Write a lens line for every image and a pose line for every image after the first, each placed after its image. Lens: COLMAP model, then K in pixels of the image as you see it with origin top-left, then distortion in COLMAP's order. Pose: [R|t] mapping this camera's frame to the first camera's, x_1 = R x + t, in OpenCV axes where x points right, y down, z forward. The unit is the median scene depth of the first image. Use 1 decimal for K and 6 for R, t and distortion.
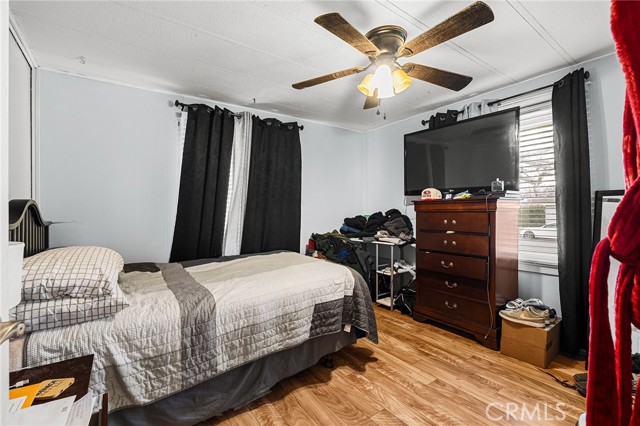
lens RADIAL K [[282.1, 0, 321.2], [0, 282.1, 206.3], [0, 0, 1]] dist [-0.004036, 0.000485]
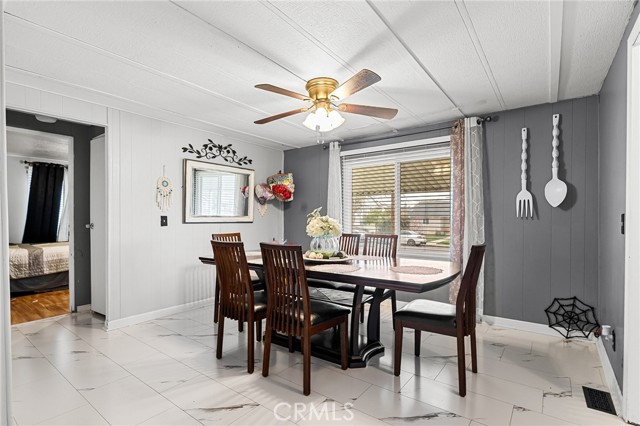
lens RADIAL K [[312.0, 0, 330.4], [0, 312.0, 220.2], [0, 0, 1]] dist [-0.001451, 0.000828]
pose [[0.953291, 0.007121, 0.301970, 0.829716], [-0.012538, 0.999793, 0.016003, -0.029008], [-0.301793, -0.019042, 0.953183, -1.661811]]
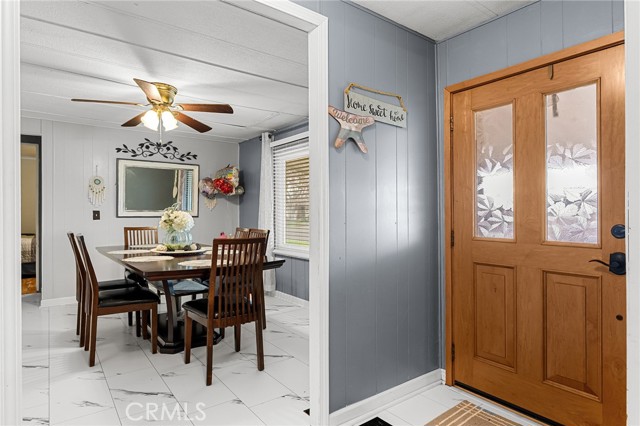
lens RADIAL K [[367.4, 0, 317.3], [0, 367.4, 212.1], [0, 0, 1]] dist [0.008367, 0.000346]
pose [[0.999901, 0.007932, 0.011606, 1.589554], [-0.008078, 0.999889, 0.012547, -0.040667], [-0.011506, -0.012640, 0.999854, -1.951737]]
